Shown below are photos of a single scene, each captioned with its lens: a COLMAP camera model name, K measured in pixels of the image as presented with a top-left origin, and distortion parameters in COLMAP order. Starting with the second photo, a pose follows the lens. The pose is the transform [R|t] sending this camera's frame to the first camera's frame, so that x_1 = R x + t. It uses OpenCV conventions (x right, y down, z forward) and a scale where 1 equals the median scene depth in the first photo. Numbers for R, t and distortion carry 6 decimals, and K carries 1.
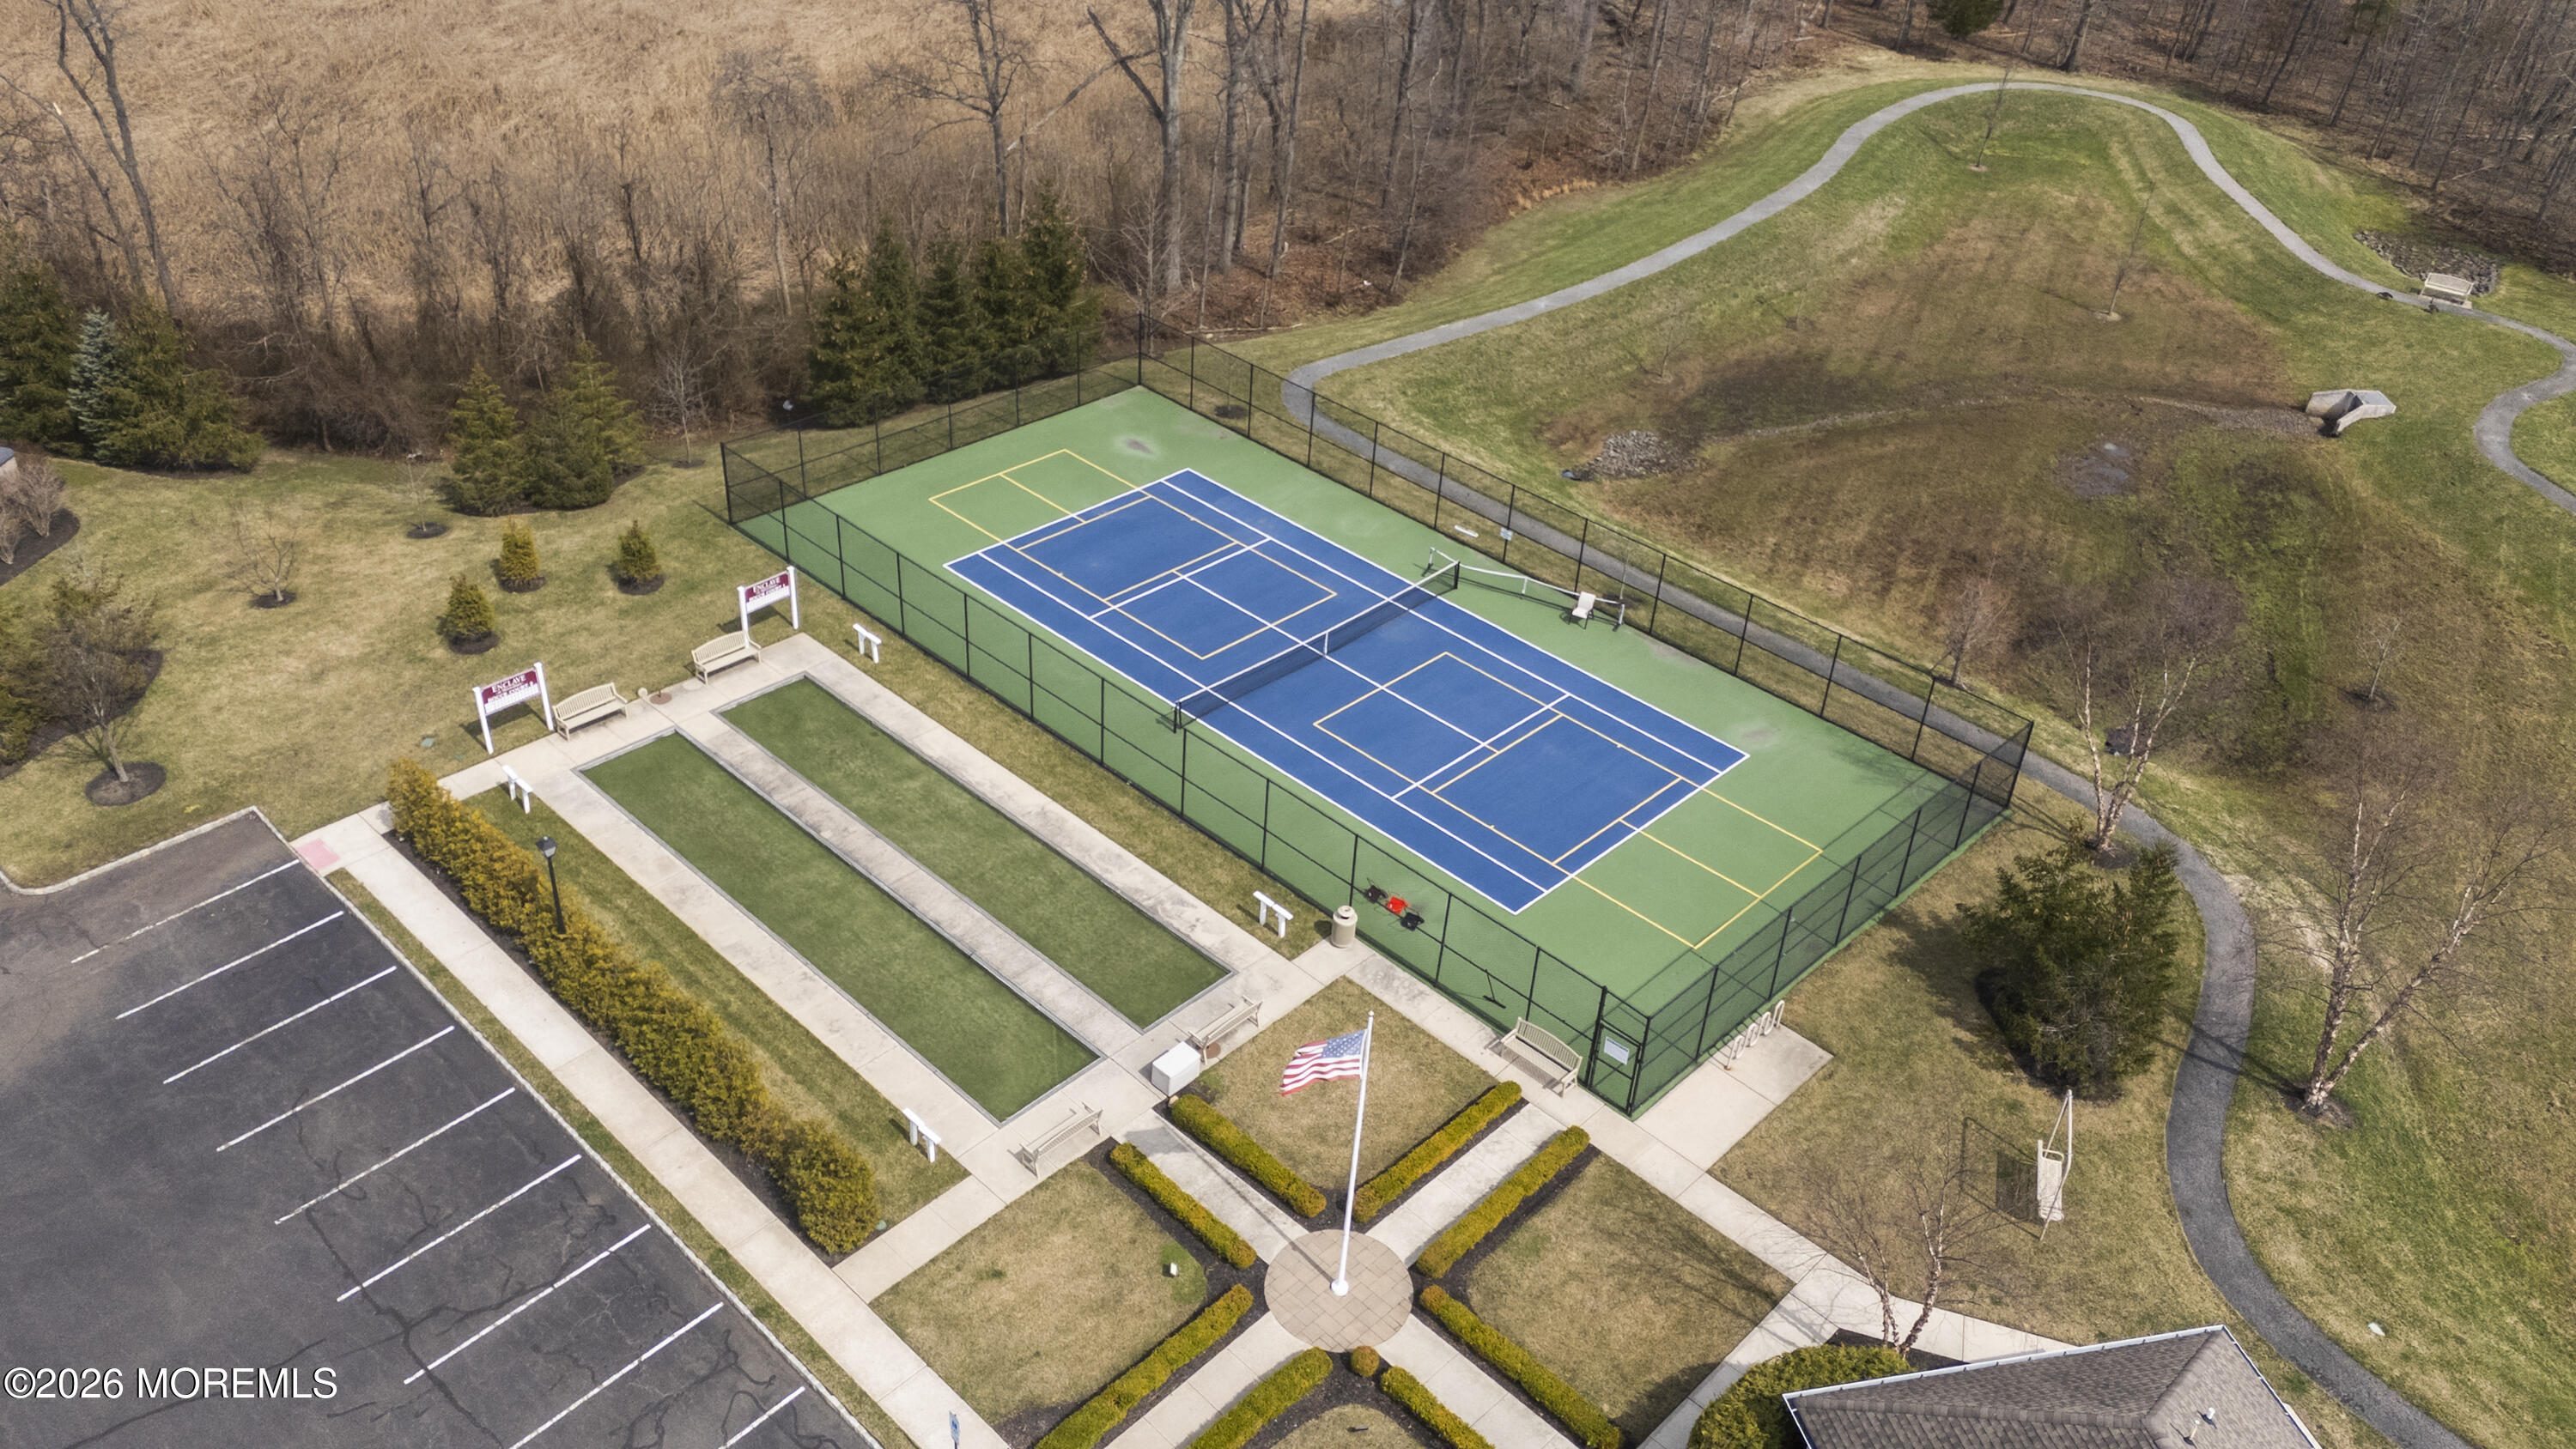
lens RADIAL K [[1920.1, 0, 1293.0], [0, 1920.1, 715.8], [0, 0, 1]] dist [0.079684, -0.067306]
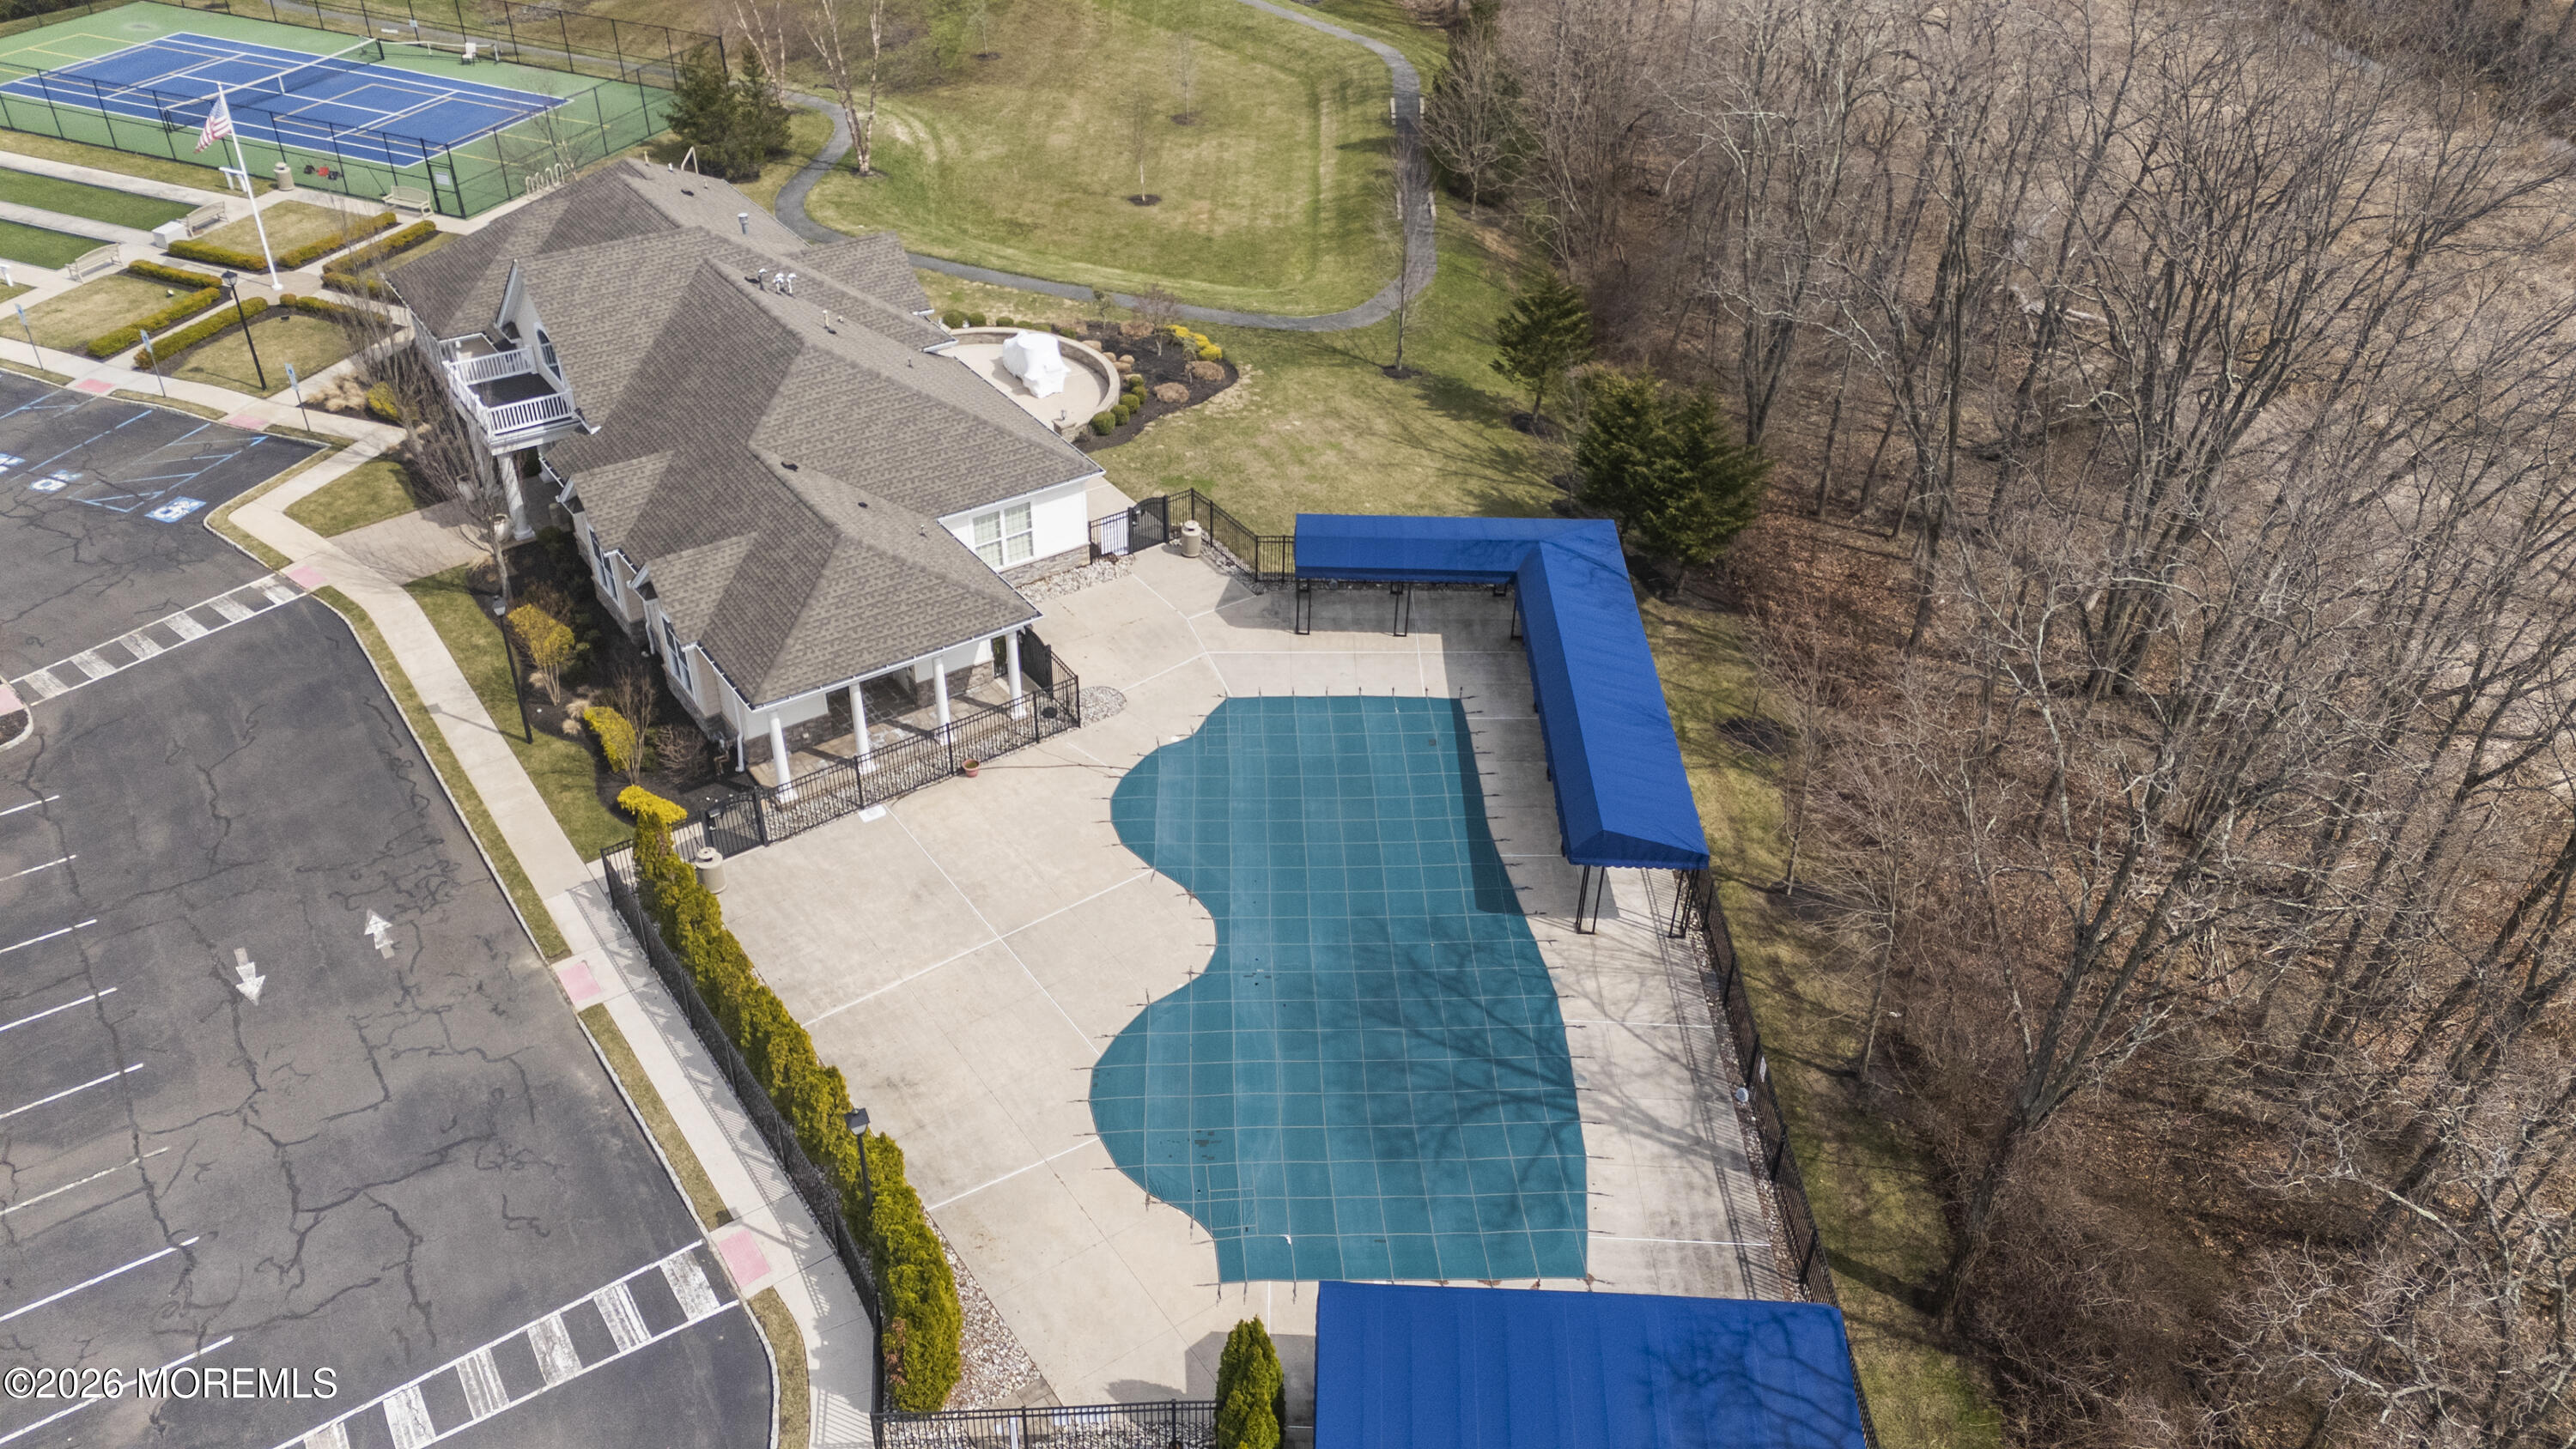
lens RADIAL K [[1920.1, 0, 1293.0], [0, 1920.1, 715.8], [0, 0, 1]] dist [0.079684, -0.067306]
pose [[0.927878, -0.233176, 0.290984, 0.234302], [0.231694, 0.971964, 0.040053, 0.696894], [-0.292165, 0.030255, 0.955889, -0.838005]]
